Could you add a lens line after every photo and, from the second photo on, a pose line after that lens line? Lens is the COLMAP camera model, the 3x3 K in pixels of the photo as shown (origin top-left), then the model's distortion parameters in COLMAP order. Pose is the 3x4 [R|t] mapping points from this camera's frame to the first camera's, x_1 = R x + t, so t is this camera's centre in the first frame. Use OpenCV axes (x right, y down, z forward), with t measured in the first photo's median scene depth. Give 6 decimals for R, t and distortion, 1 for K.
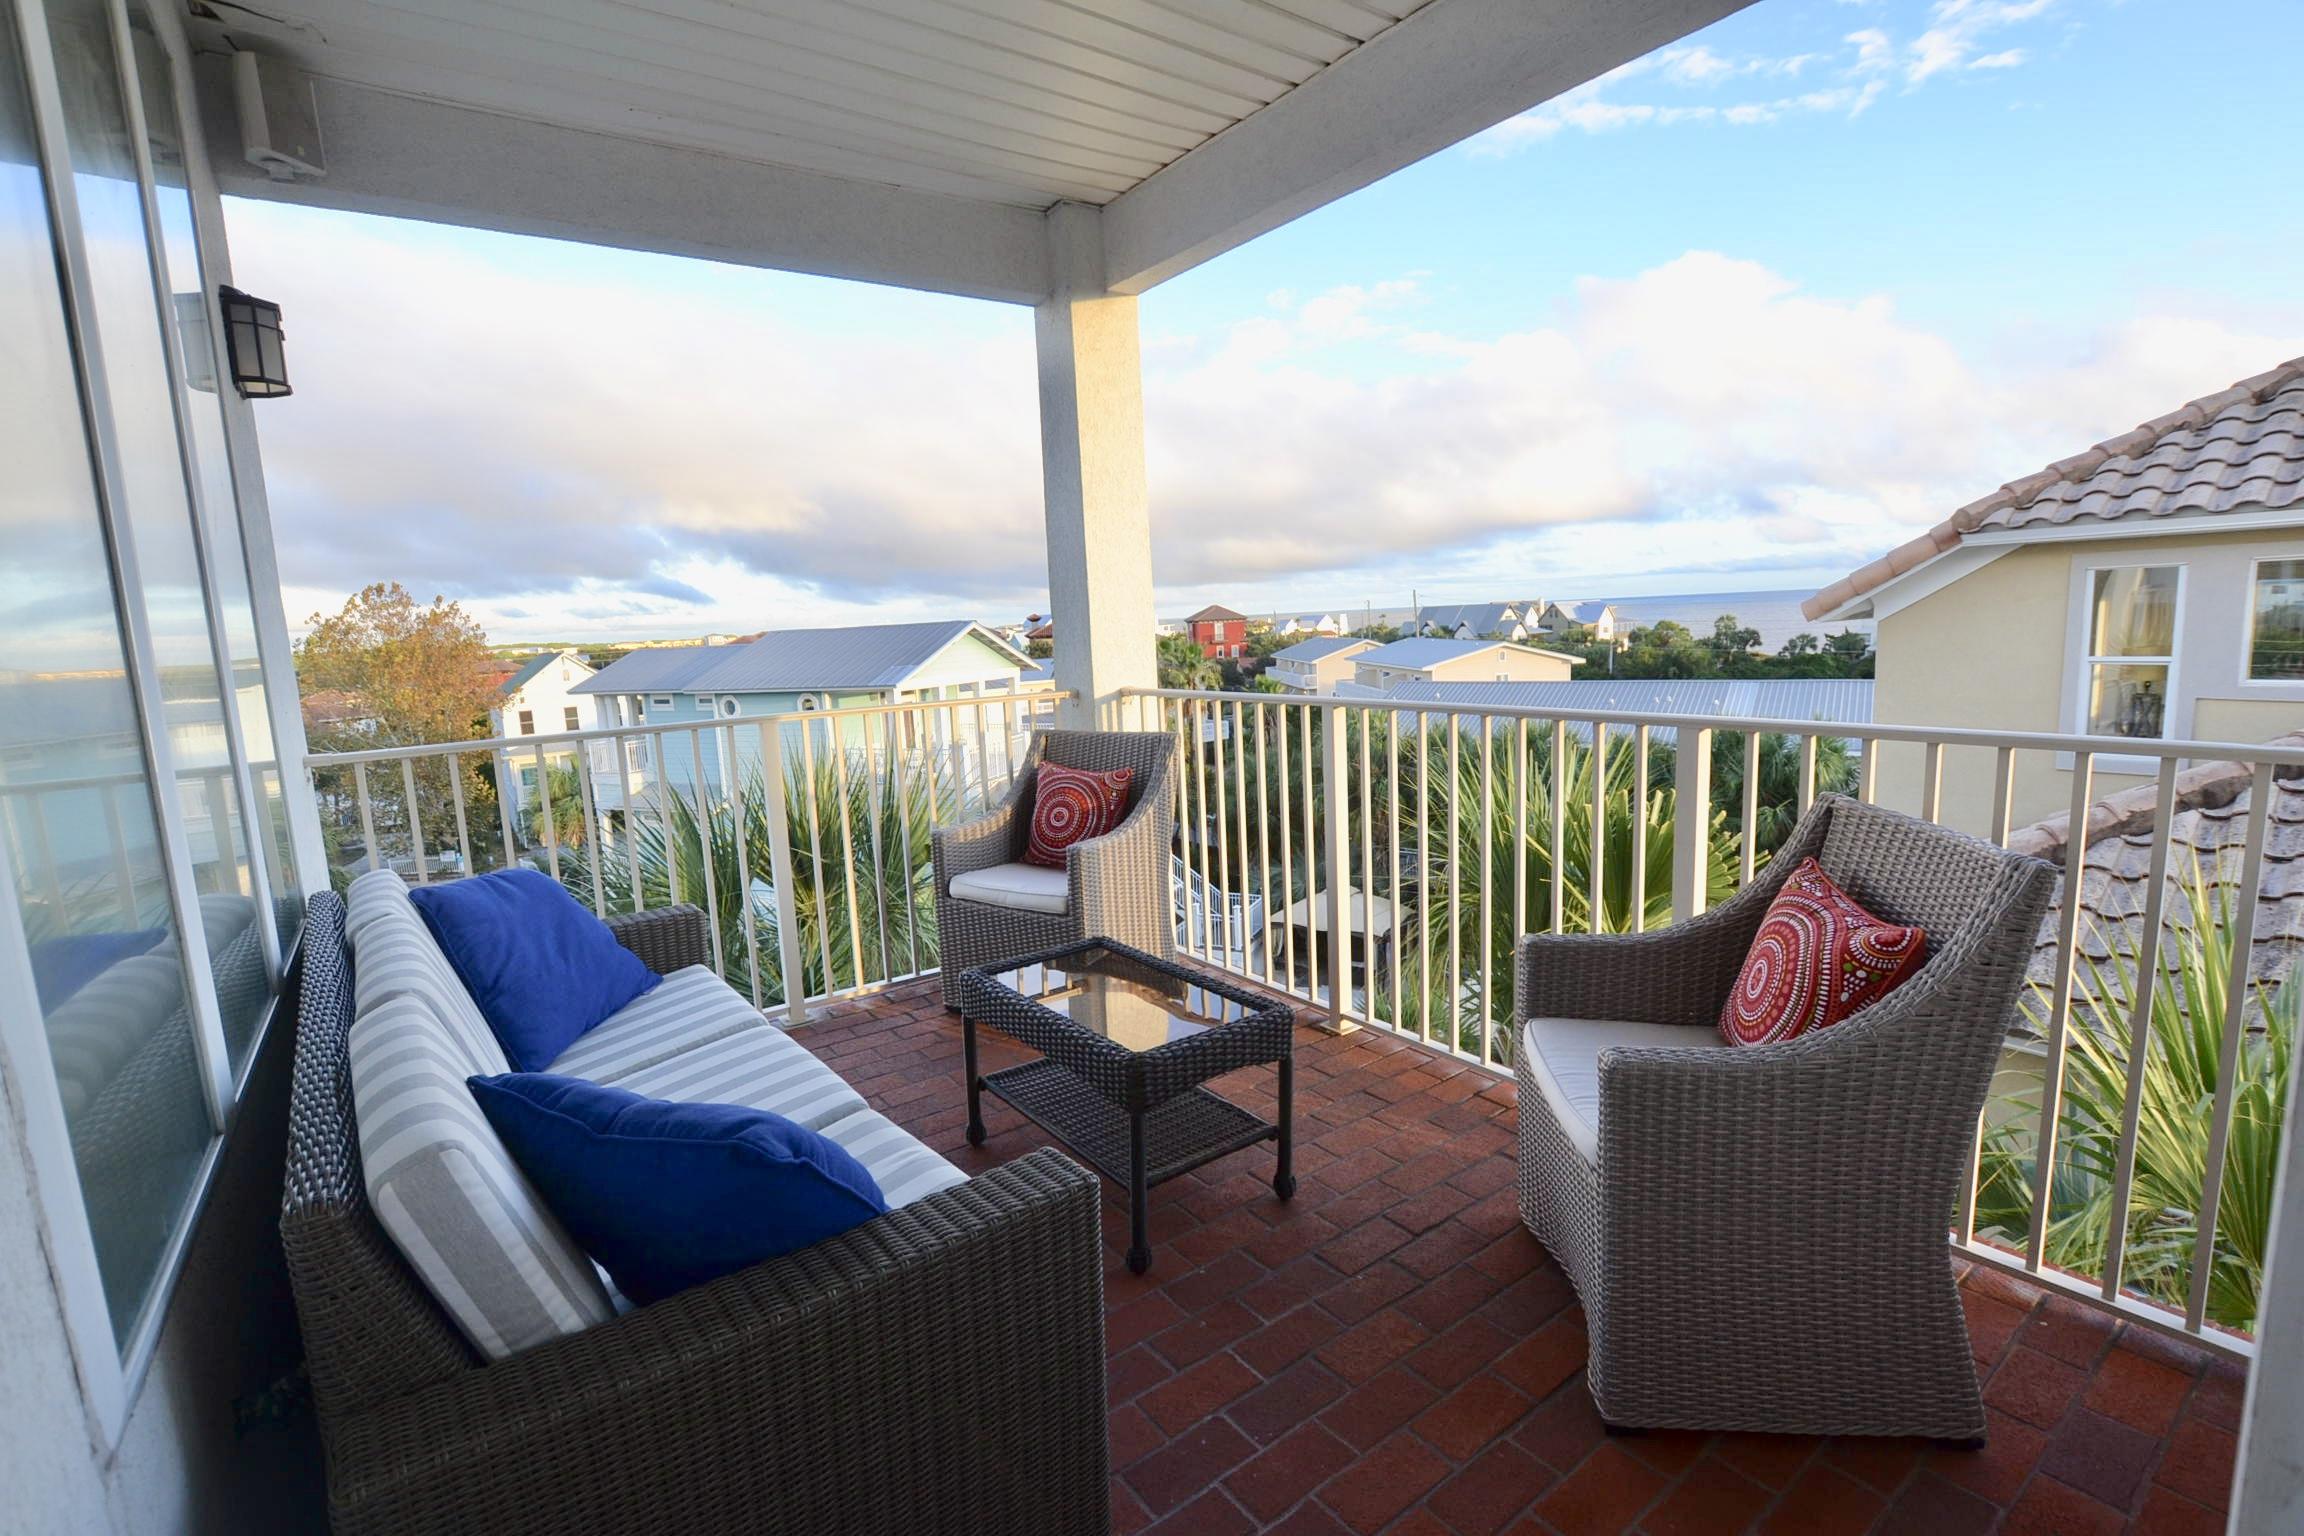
lens RADIAL K [[1033.0, 0, 1143.8], [0, 1033.0, 773.9], [0, 0, 1]] dist [-0.026389, 0.000407]
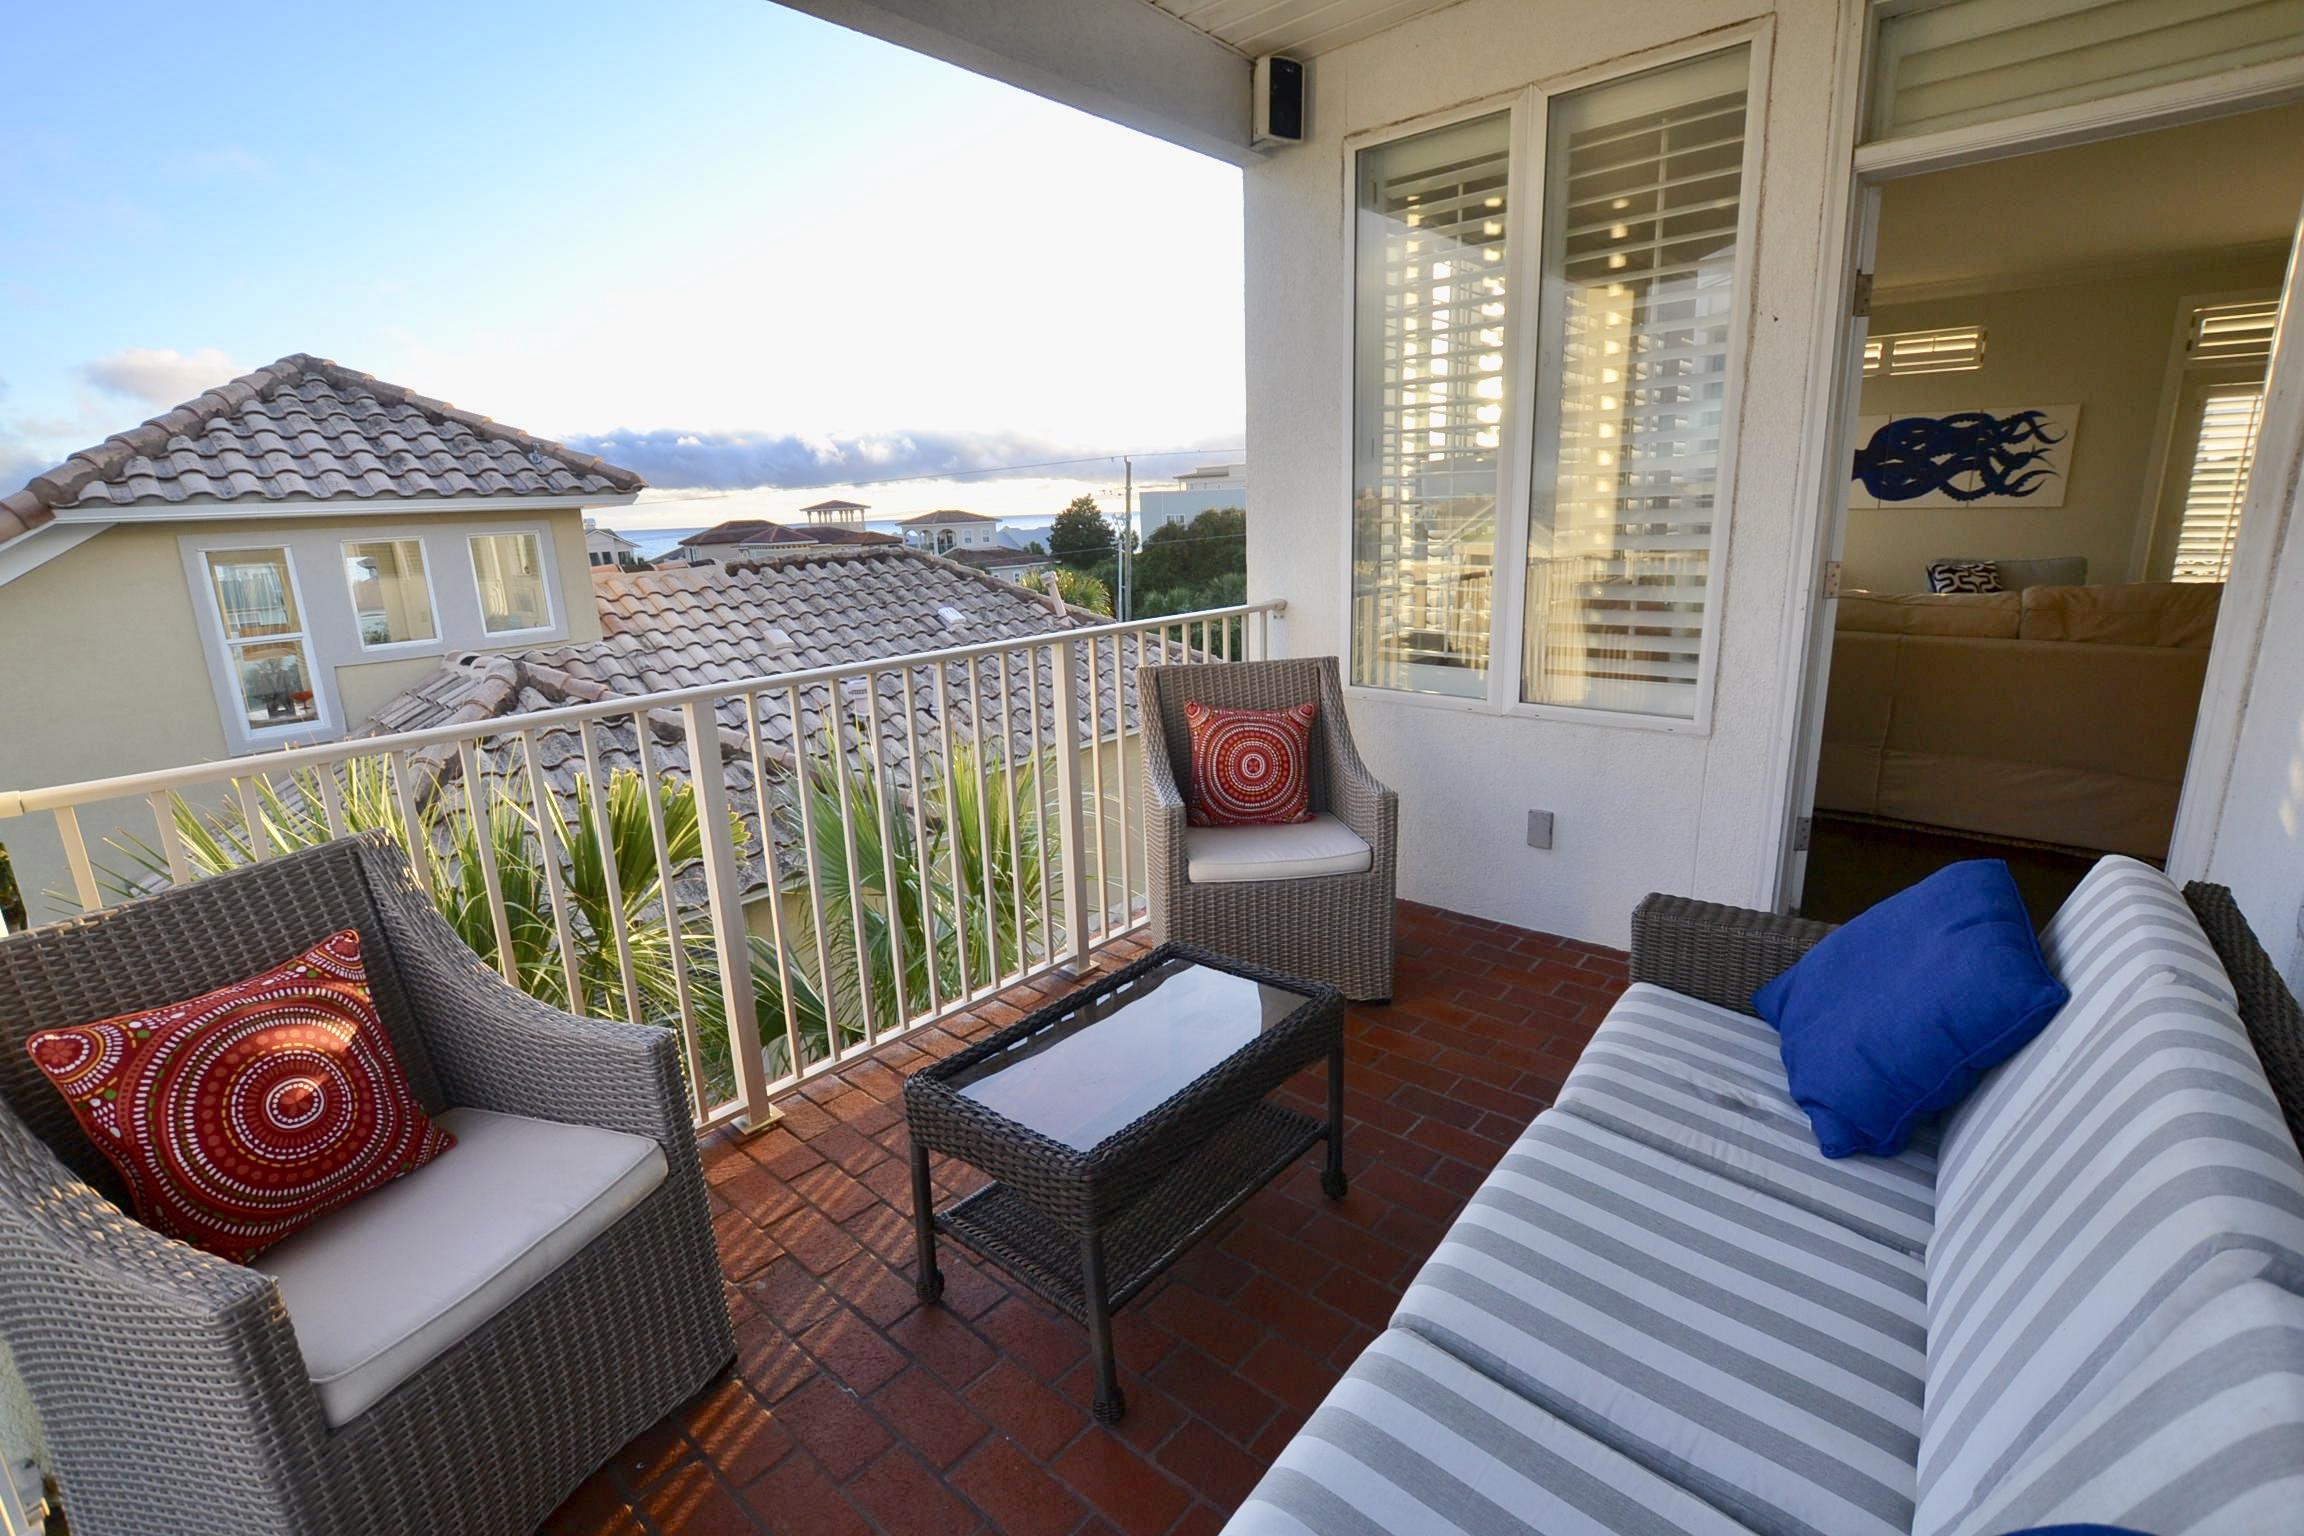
lens RADIAL K [[1033.0, 0, 1143.8], [0, 1033.0, 773.9], [0, 0, 1]] dist [-0.026389, 0.000407]
pose [[-0.188047, -0.188383, 0.963924, -0.207515], [0.192708, 0.955279, 0.224288, -0.040213], [-0.963069, 0.227932, -0.143335, 0.312972]]
